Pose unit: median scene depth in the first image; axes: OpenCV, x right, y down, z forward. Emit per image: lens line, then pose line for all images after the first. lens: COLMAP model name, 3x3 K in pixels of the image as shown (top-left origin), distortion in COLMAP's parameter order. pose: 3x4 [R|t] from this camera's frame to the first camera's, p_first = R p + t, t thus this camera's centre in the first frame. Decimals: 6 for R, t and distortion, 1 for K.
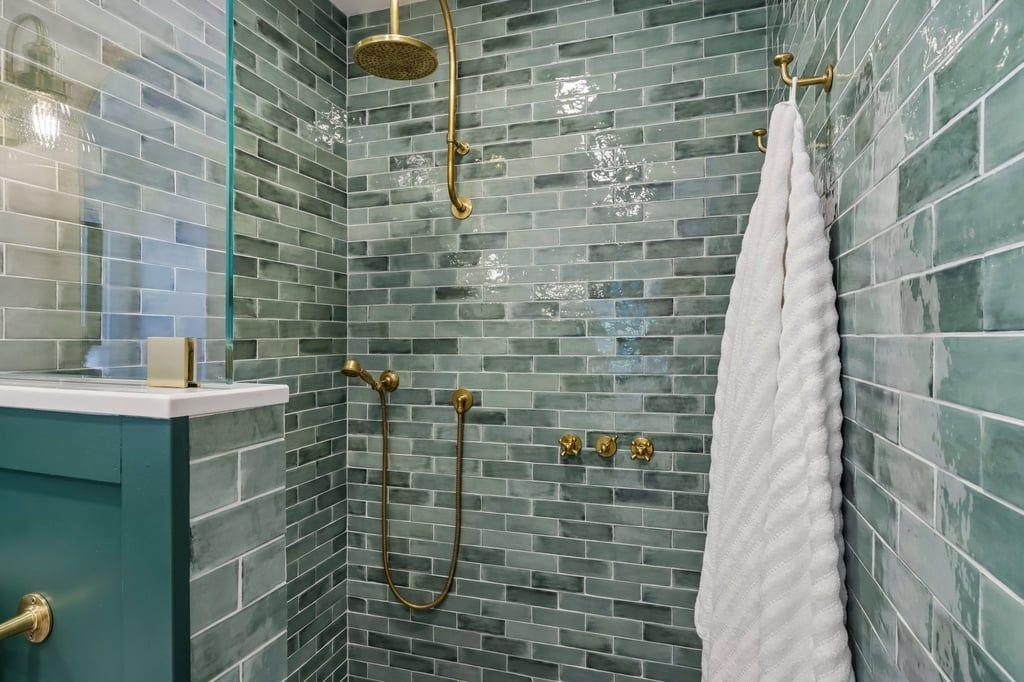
lens RADIAL K [[560.0, 0, 508.7], [0, 560.0, 345.5], [0, 0, 1]] dist [0.002509, 0.000117]
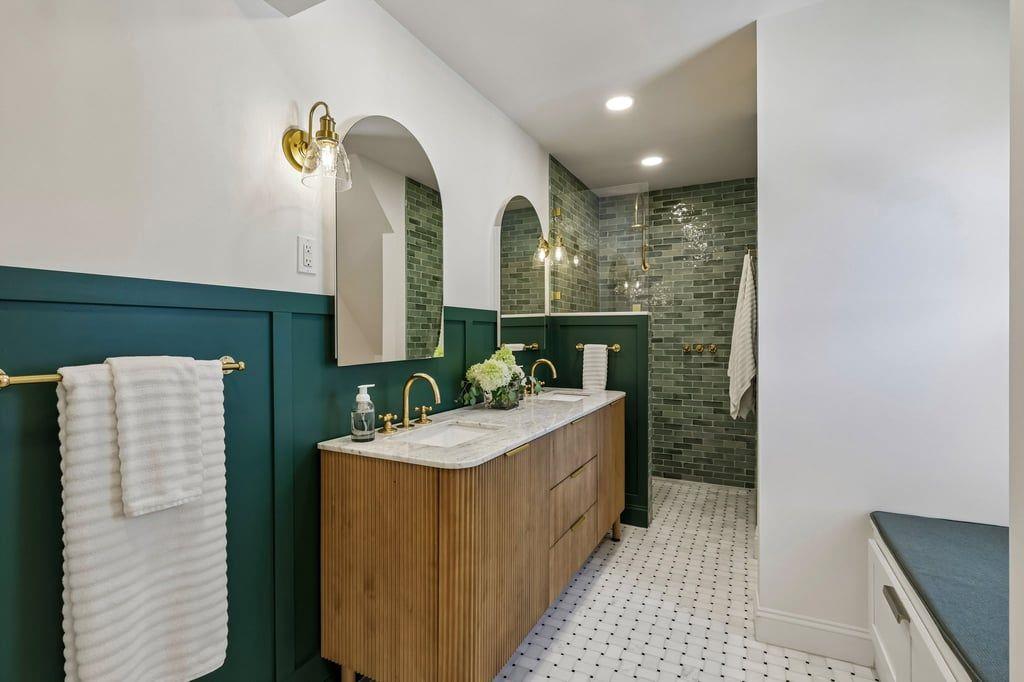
lens RADIAL K [[476.3, 0, 517.8], [0, 476.3, 331.7], [0, 0, 1]] dist [0.005973, 0.000246]
pose [[0.989778, 0.001042, -0.142610, -0.406226], [-0.003694, 0.999825, -0.018334, 0.137463], [0.142566, 0.018674, 0.989609, -1.579679]]
